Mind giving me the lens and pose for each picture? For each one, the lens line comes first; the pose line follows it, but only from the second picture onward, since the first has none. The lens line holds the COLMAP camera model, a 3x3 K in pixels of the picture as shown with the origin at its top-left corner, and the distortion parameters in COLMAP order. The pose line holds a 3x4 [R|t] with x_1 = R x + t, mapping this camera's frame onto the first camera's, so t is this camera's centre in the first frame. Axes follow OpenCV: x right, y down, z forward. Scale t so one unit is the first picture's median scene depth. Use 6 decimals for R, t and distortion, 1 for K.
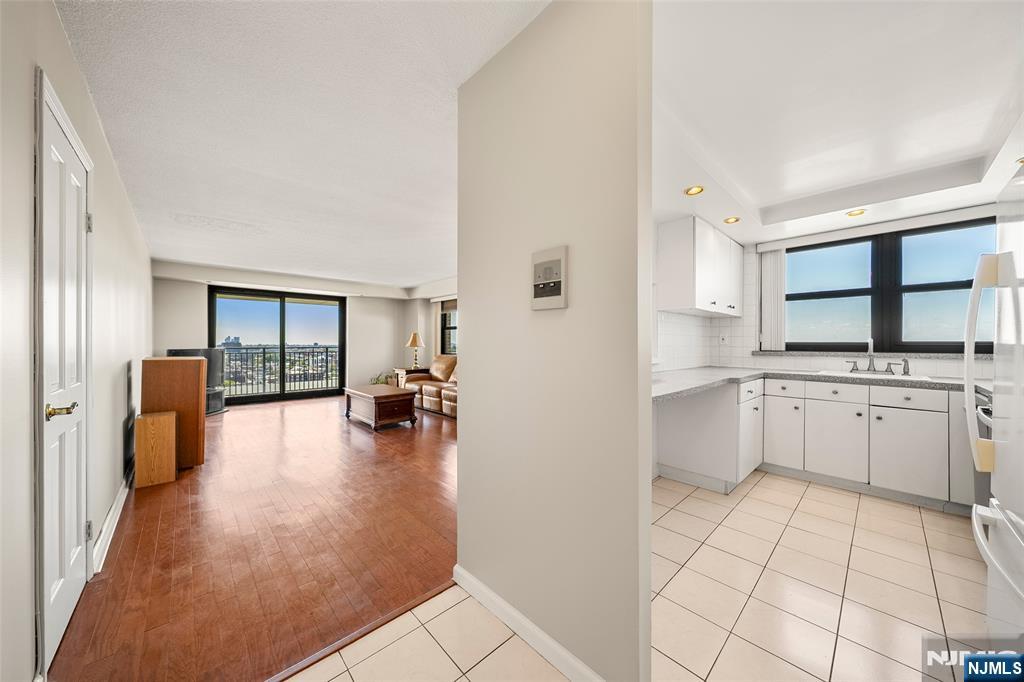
lens RADIAL K [[354.0, 0, 518.3], [0, 354.0, 341.4], [0, 0, 1]] dist [-0.000010, 0.000426]
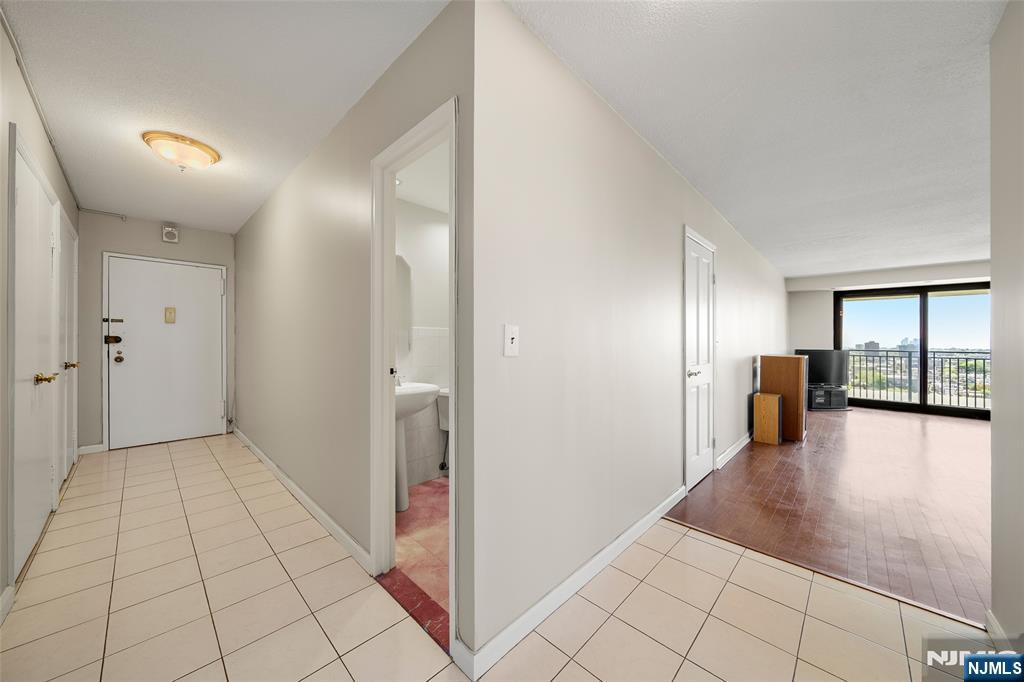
lens RADIAL K [[354.0, 0, 509.4], [0, 354.0, 340.3], [0, 0, 1]] dist [-0.000010, 0.000426]
pose [[0.043177, -0.004798, -0.999056, 0.170749], [-0.005593, 0.999972, -0.005044, 0.002205], [0.999052, 0.005805, 0.043149, -0.043297]]
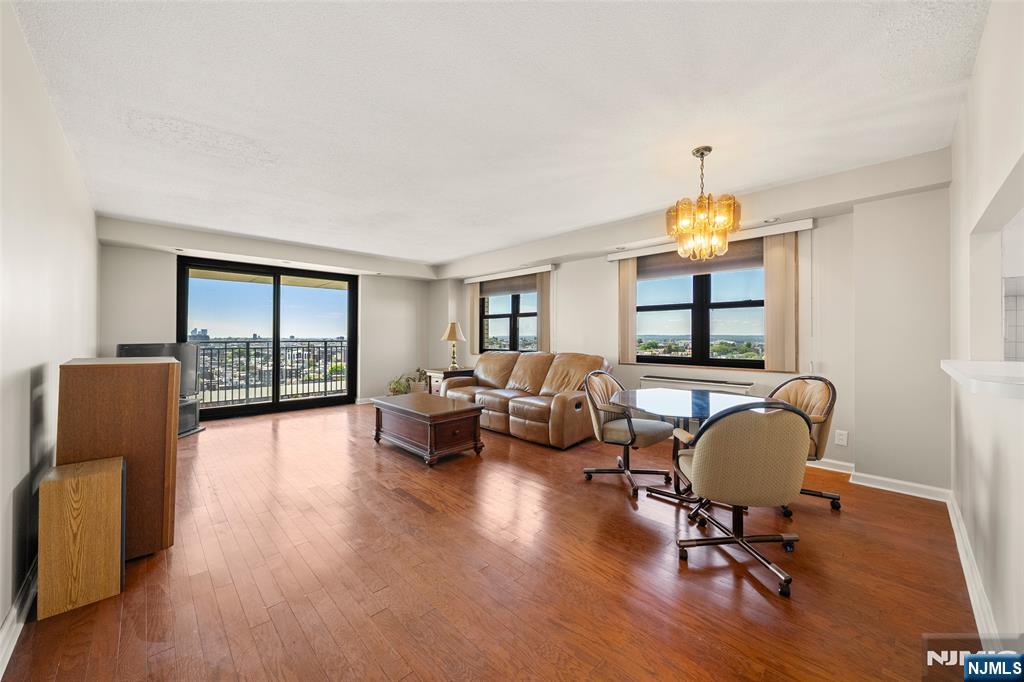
lens RADIAL K [[385.3, 0, 518.6], [0, 385.3, 332.0], [0, 0, 1]] dist [0.001102, 0.000363]
pose [[0.999924, 0.001975, 0.012148, -0.188889], [-0.001888, 0.999972, -0.007174, 0.002522], [-0.012162, 0.007150, 0.999900, 0.204850]]
